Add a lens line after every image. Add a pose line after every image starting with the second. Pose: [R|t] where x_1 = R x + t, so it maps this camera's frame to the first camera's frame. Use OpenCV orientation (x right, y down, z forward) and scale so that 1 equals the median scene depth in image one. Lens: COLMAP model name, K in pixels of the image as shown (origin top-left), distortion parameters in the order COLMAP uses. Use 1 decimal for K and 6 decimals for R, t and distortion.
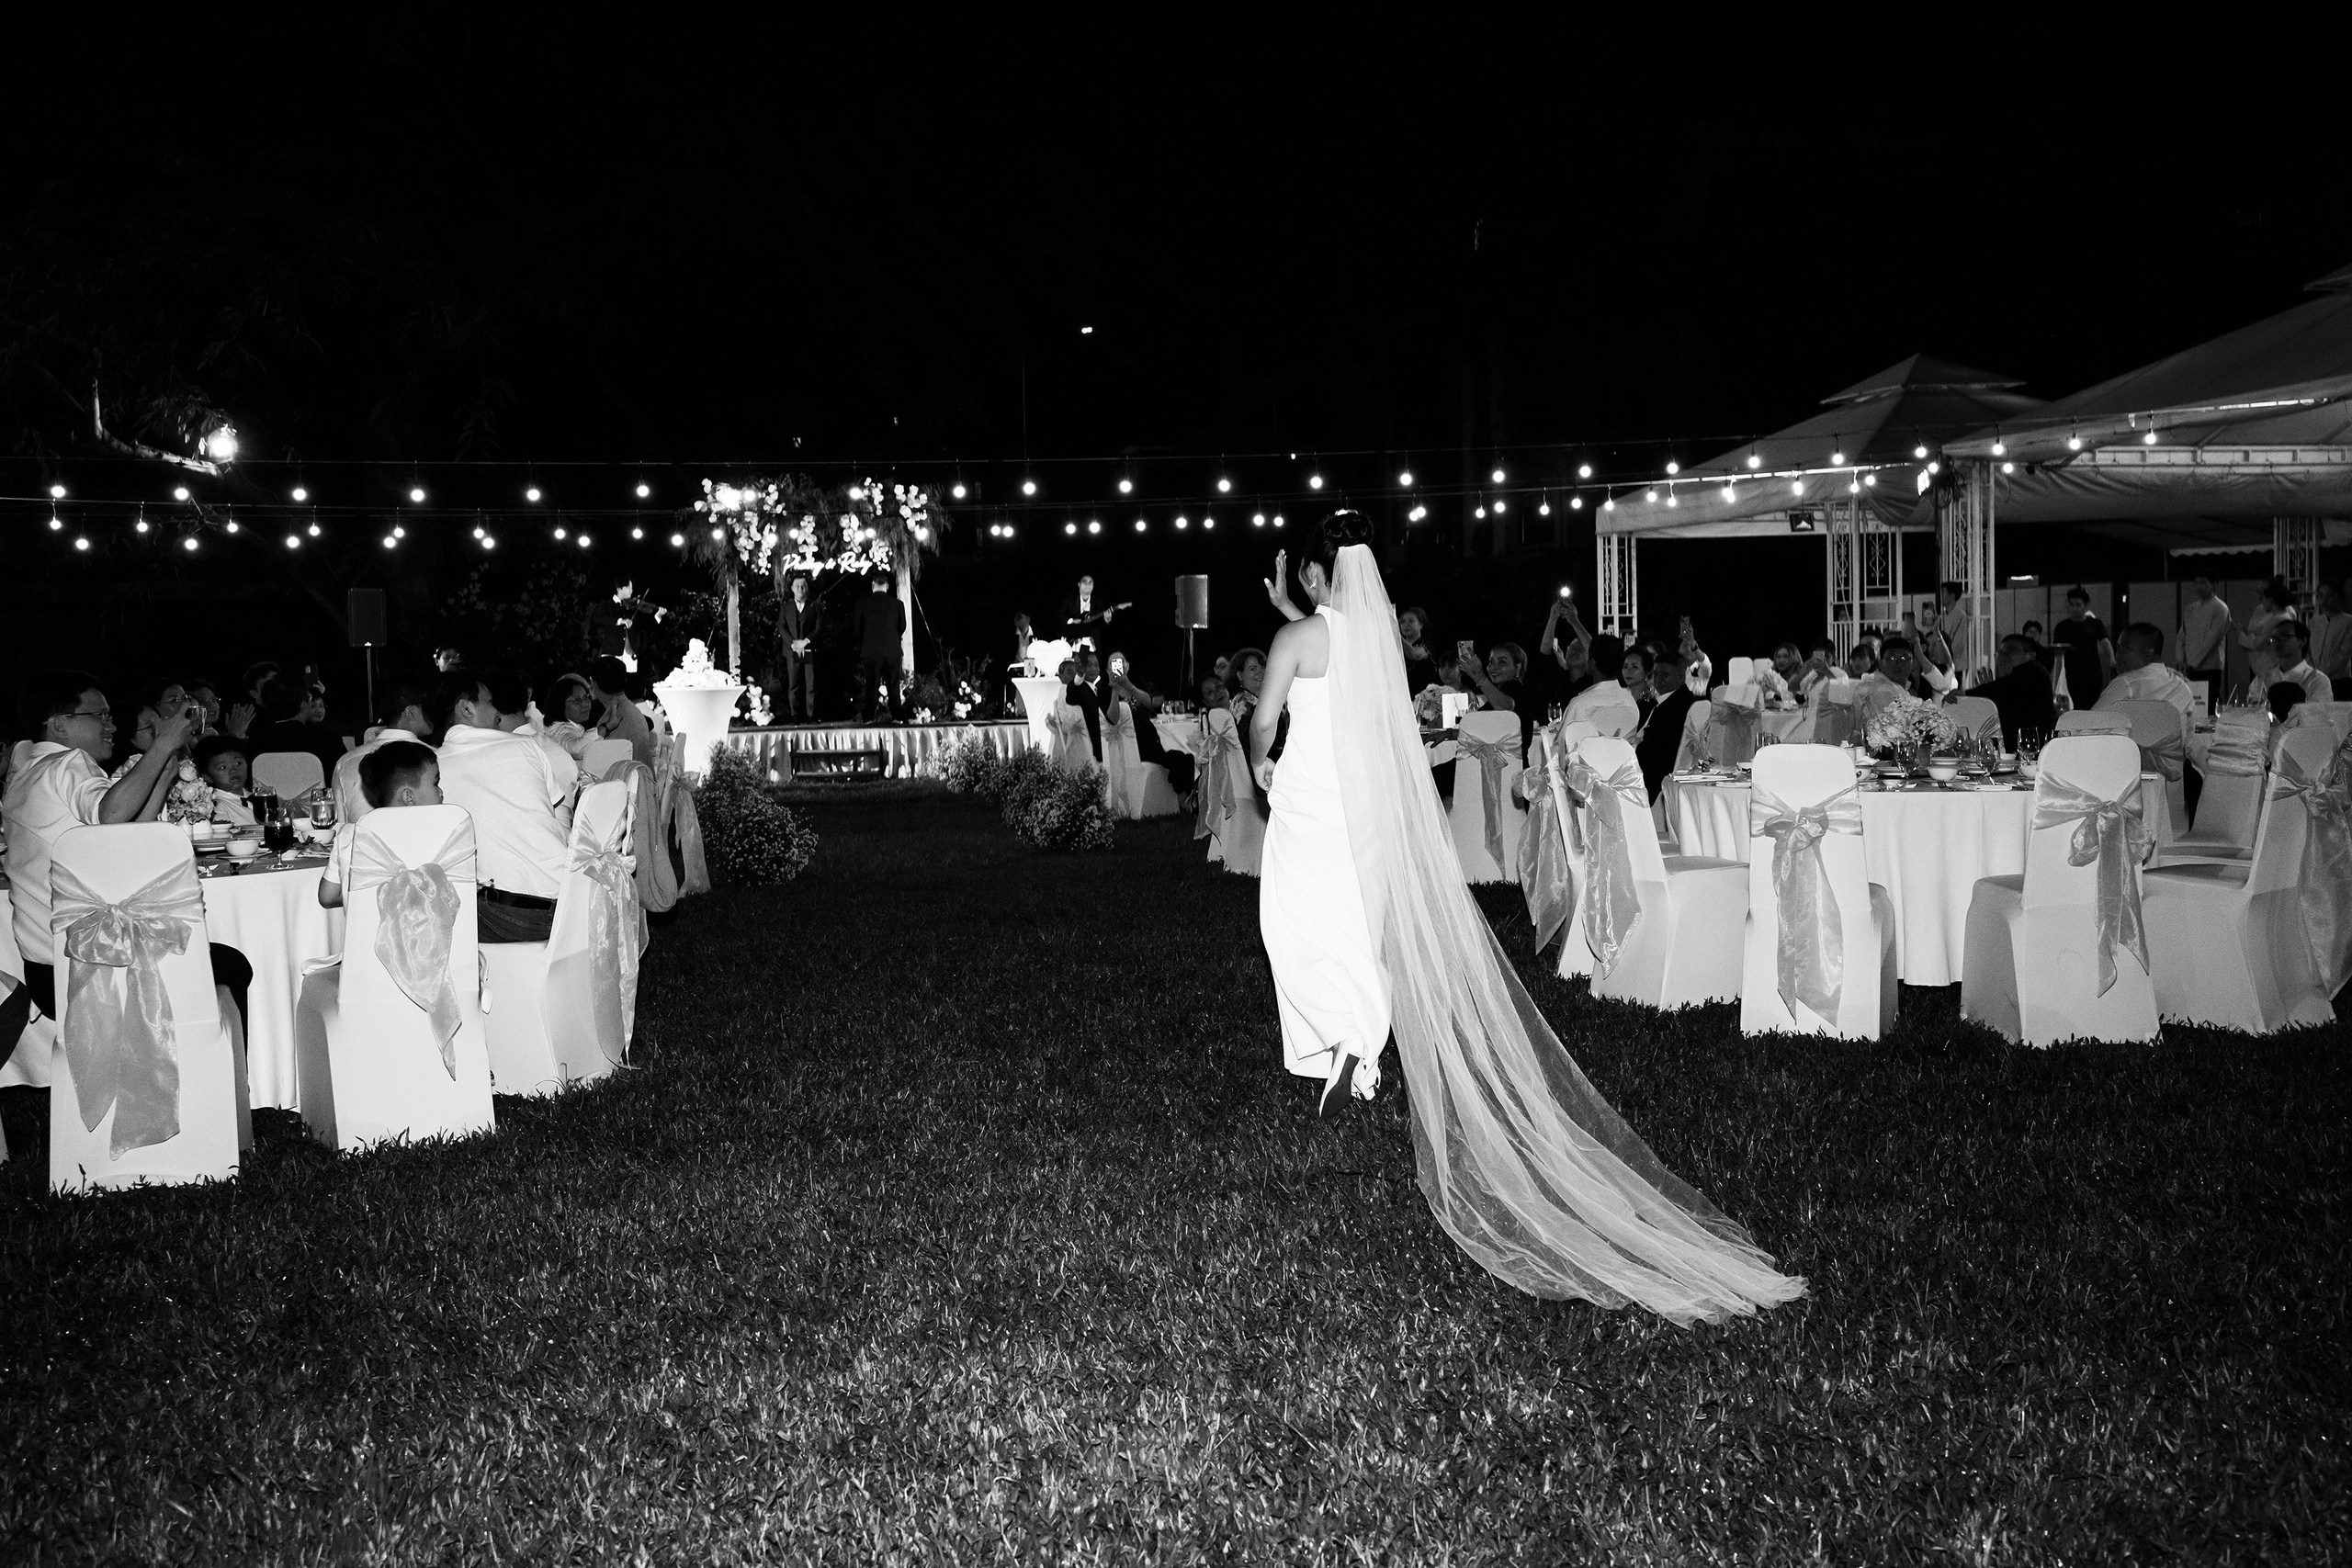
lens RADIAL K [[2021.7, 0, 1179.4], [0, 2021.7, 751.1], [0, 0, 1]] dist [0.008557, -0.021003]
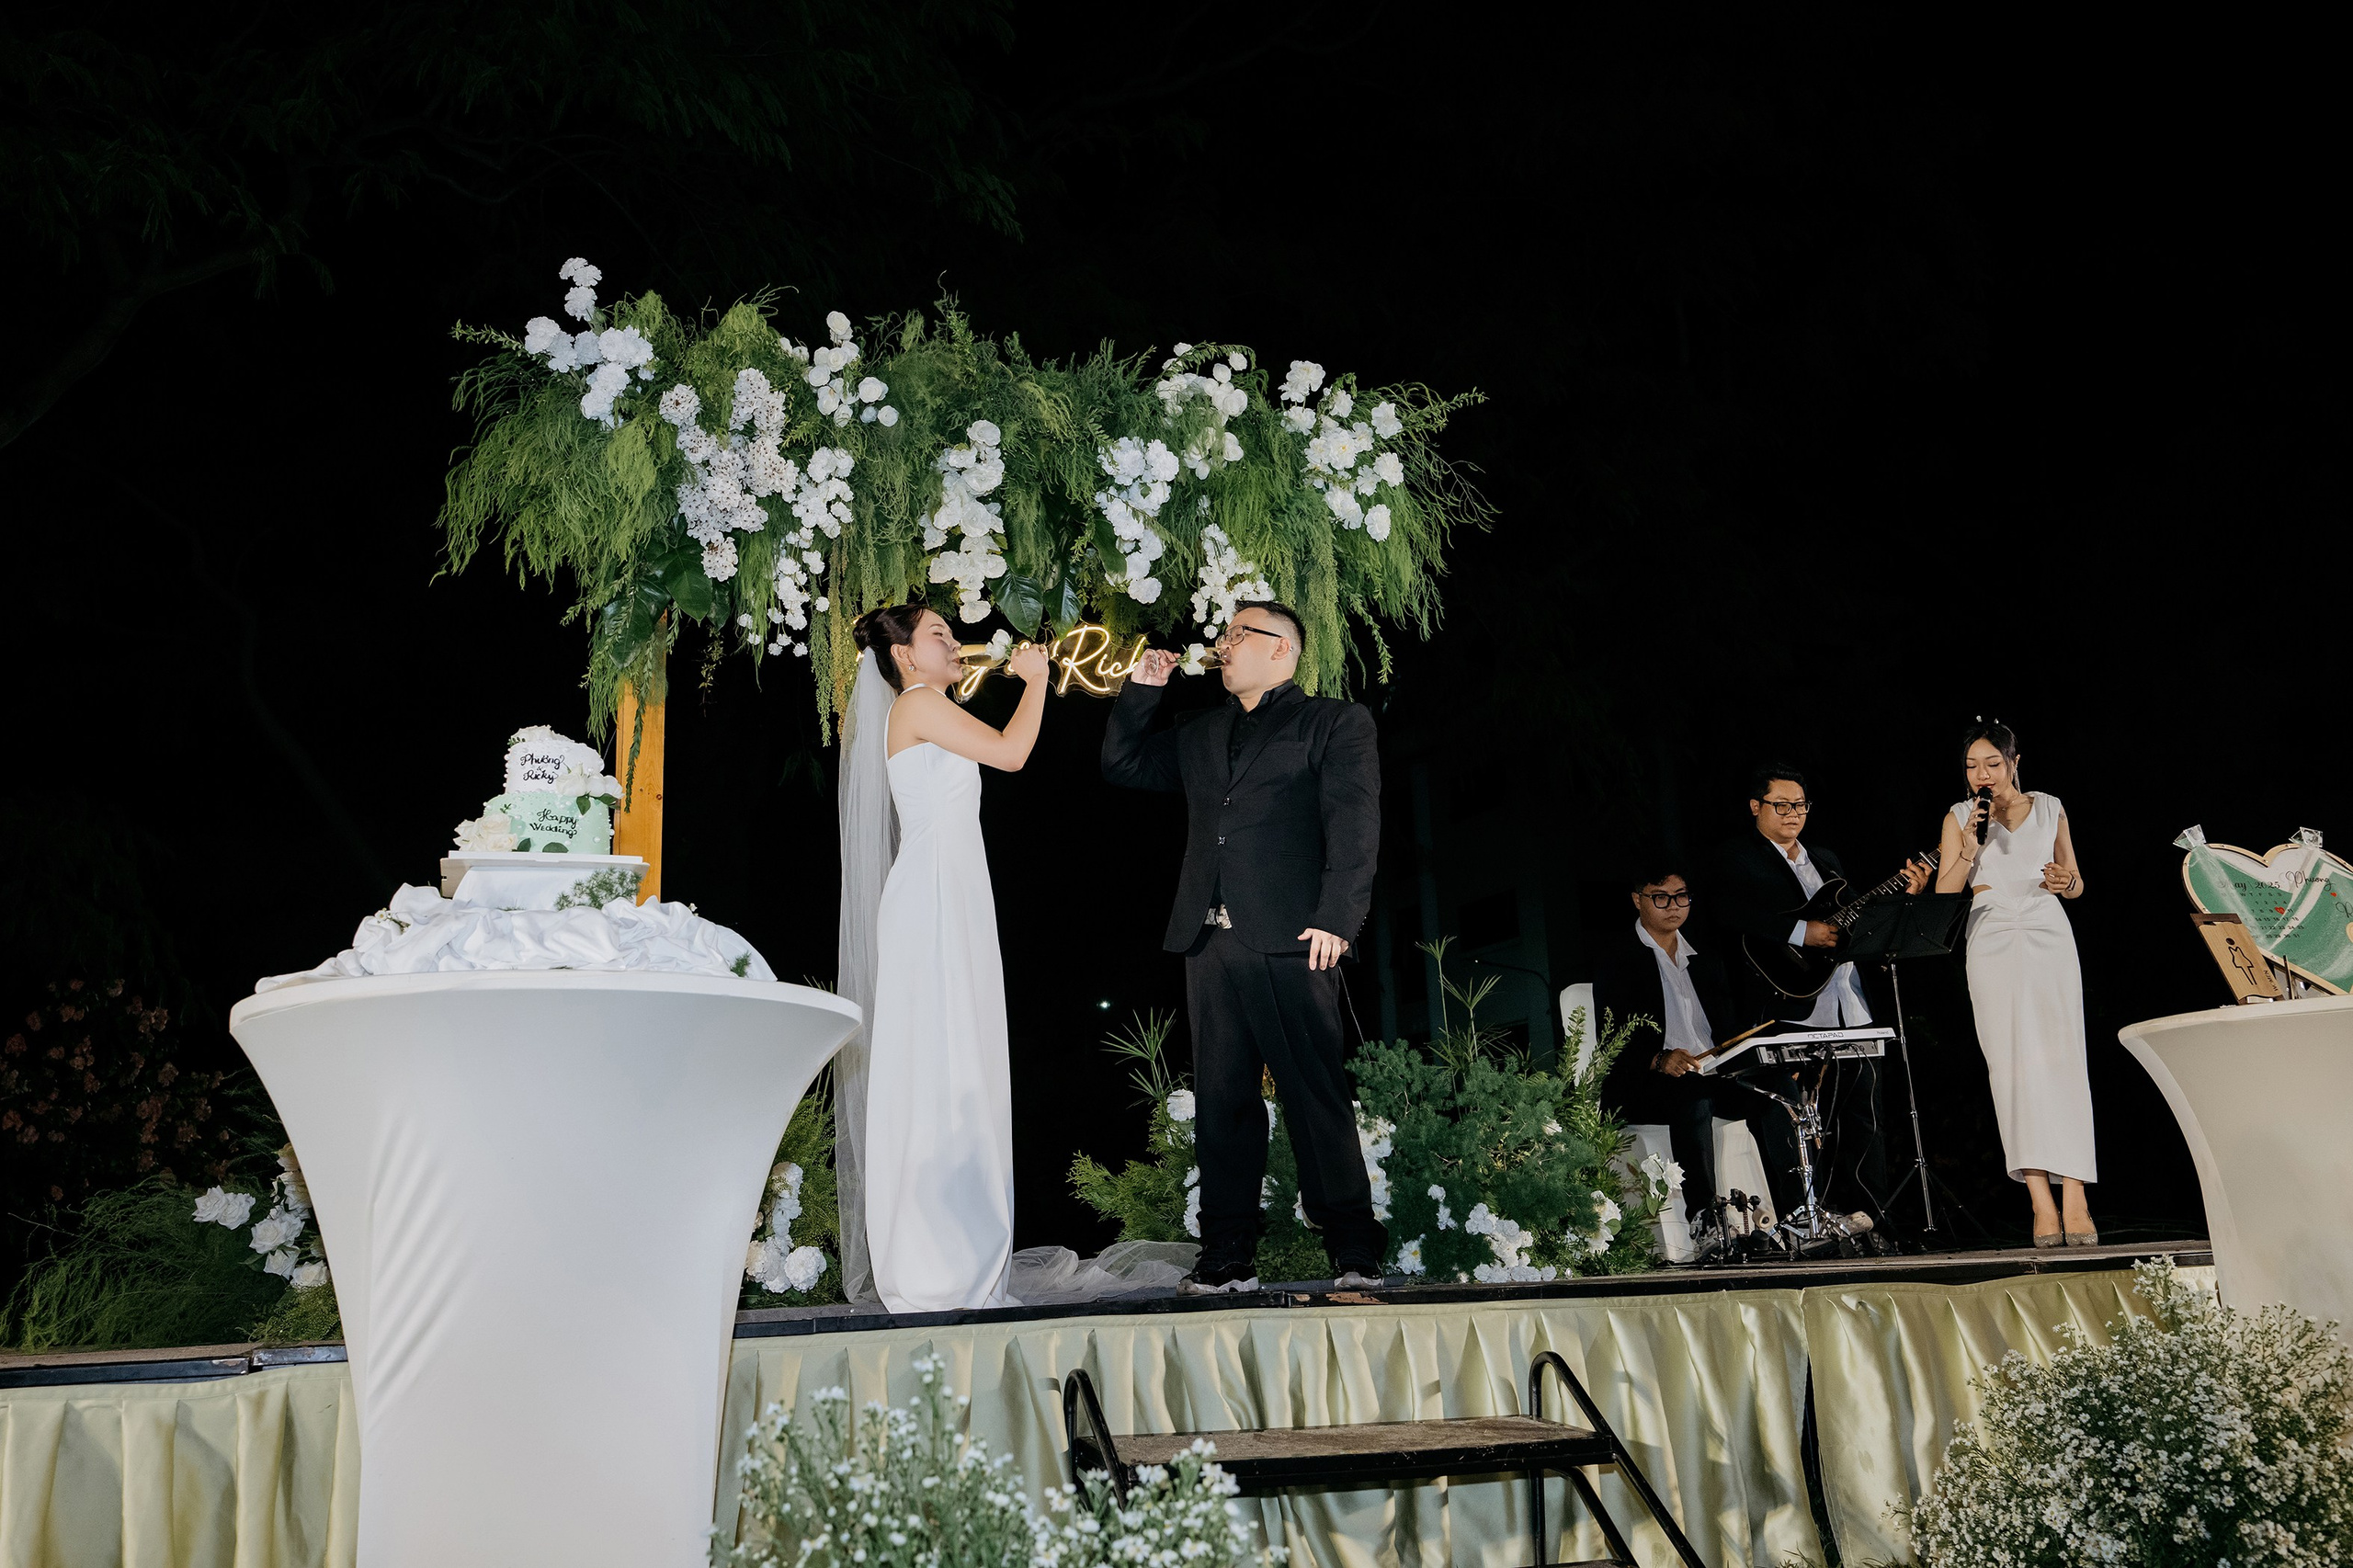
lens RADIAL K [[1967.0, 0, 1113.5], [0, 1967.0, 723.4], [0, 0, 1]] dist [0.004401, -0.007625]
pose [[0.992509, 0.020371, 0.120461, -0.197234], [0.018078, 0.950659, -0.309710, -0.005829], [-0.120826, 0.309567, 0.943170, 0.785201]]
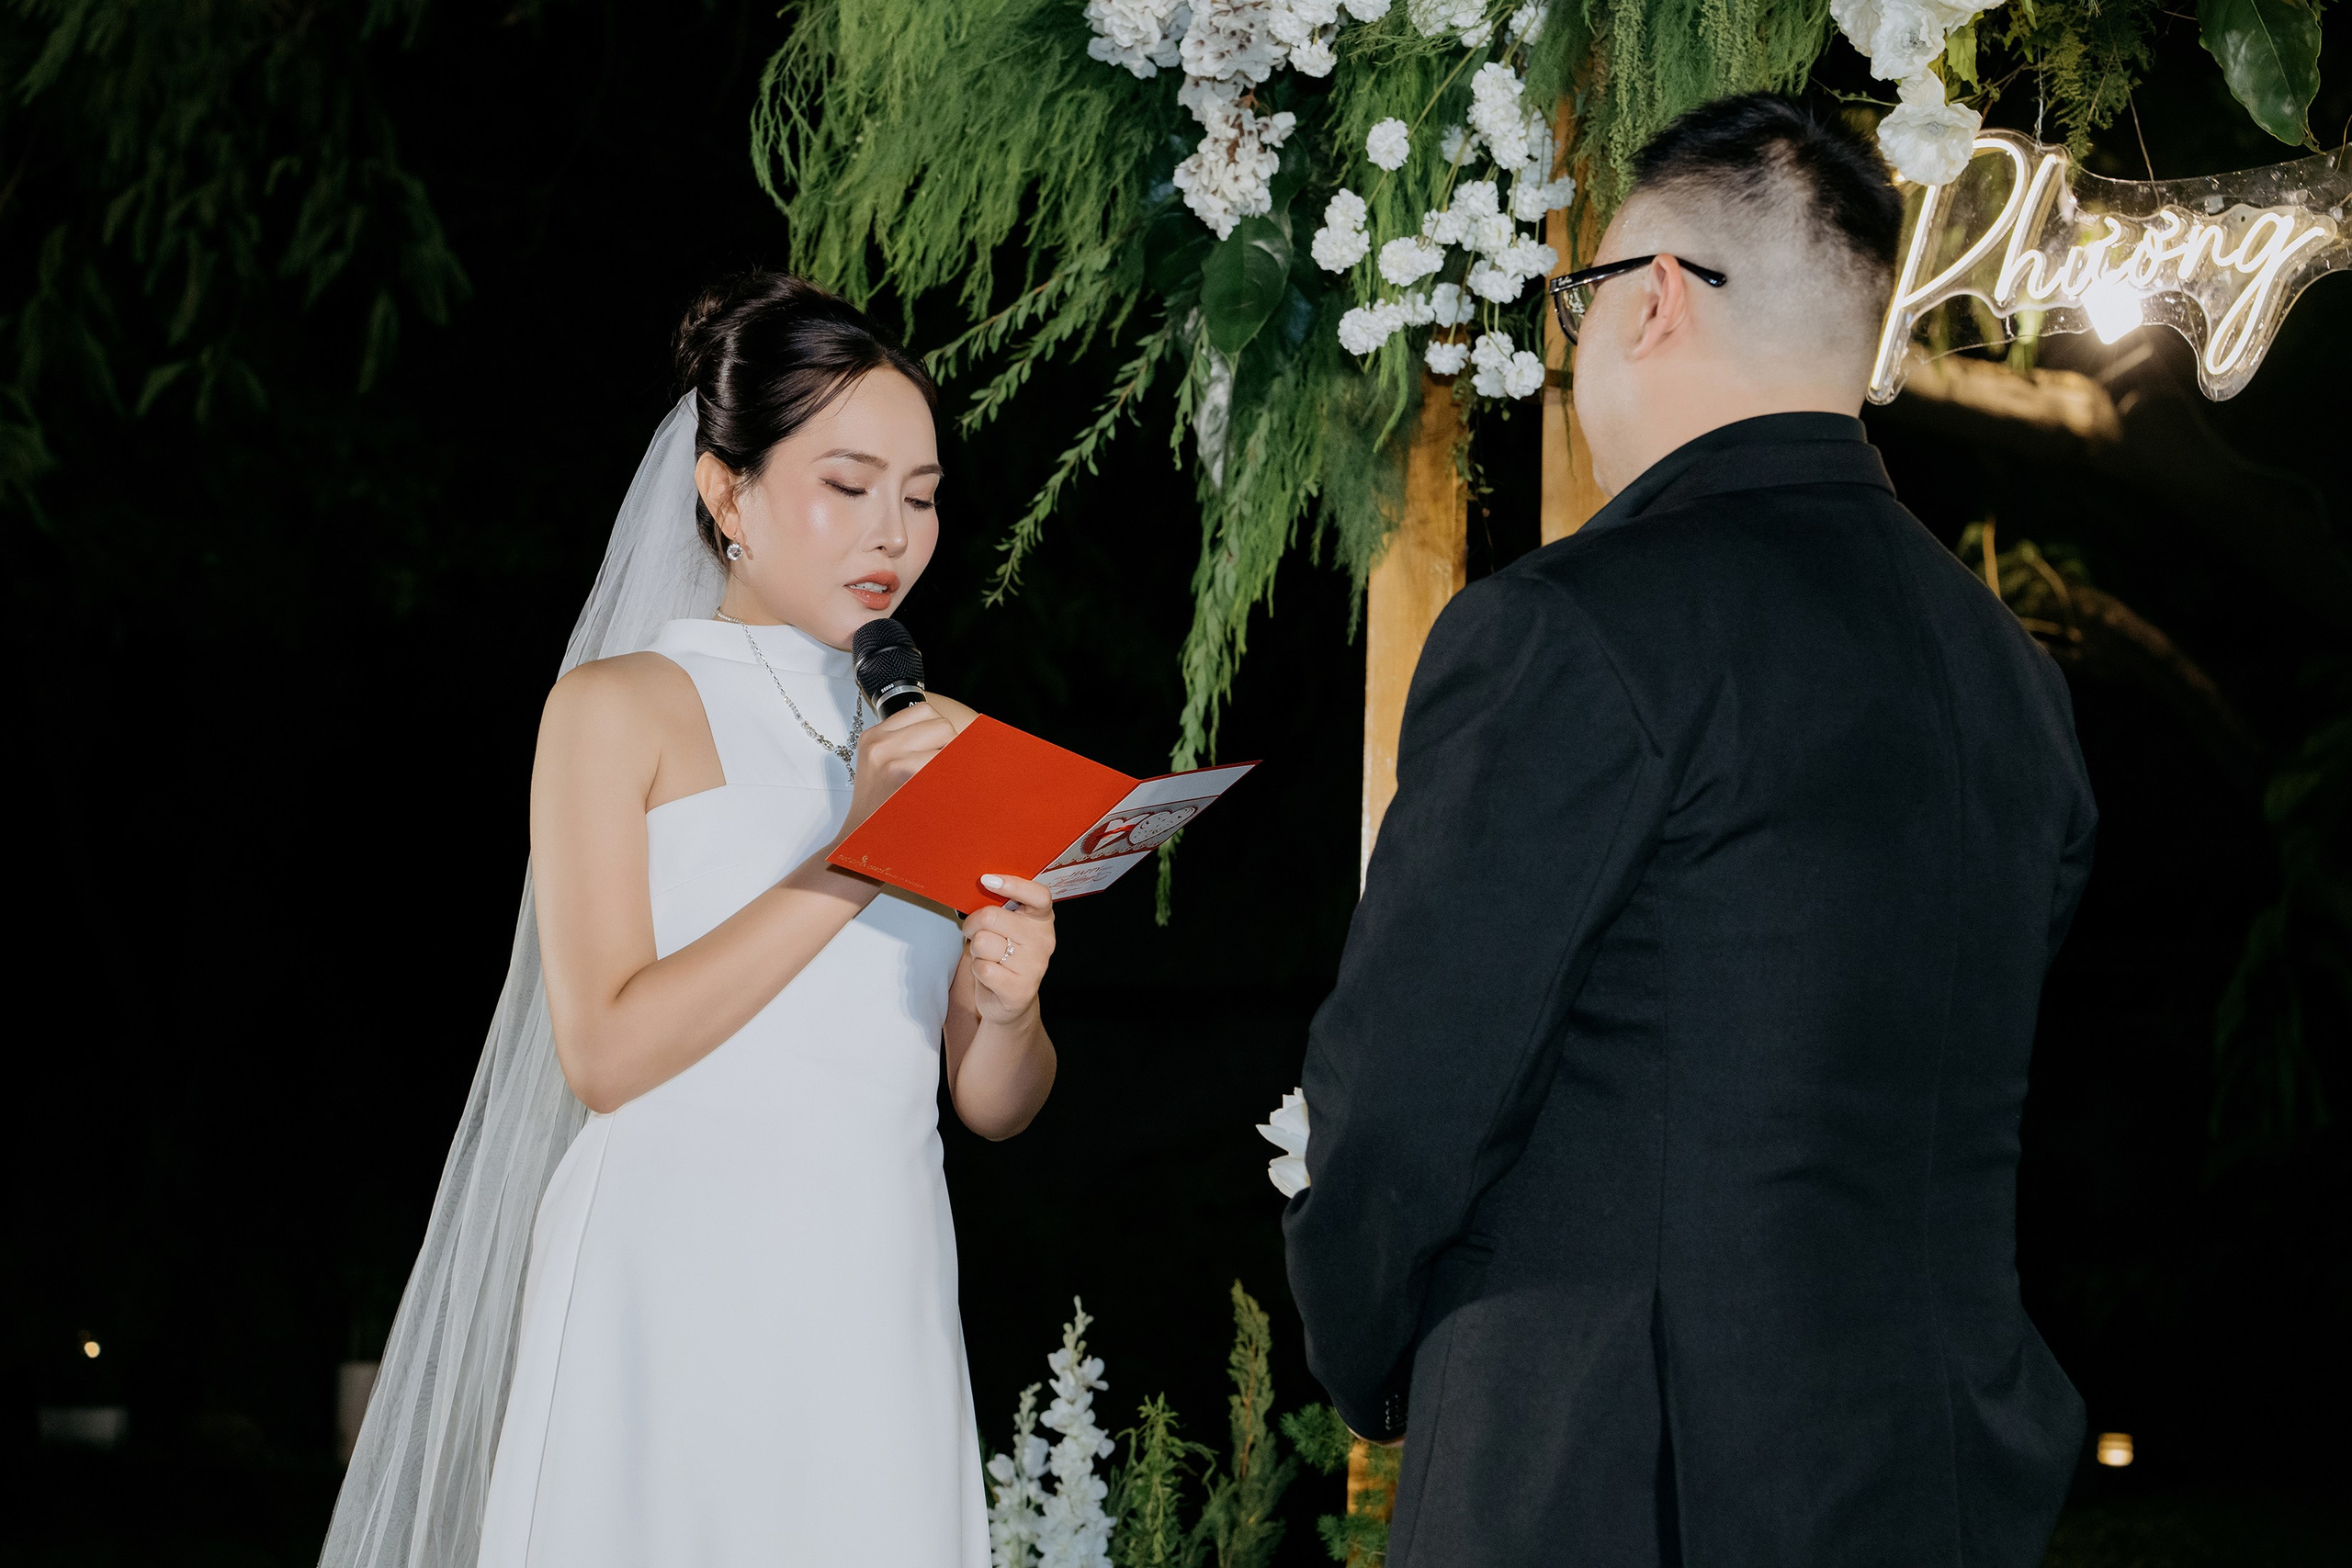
lens RADIAL K [[5030.9, 0, 1218.4], [0, 5030.9, 760.6], [0, 0, 1]] dist [0.065727, 0.000000]
pose [[0.535809, -0.038311, -0.843469, -0.047225], [-0.069146, 0.993624, -0.089056, -0.055889], [0.841503, 0.106039, 0.529744, 0.899950]]
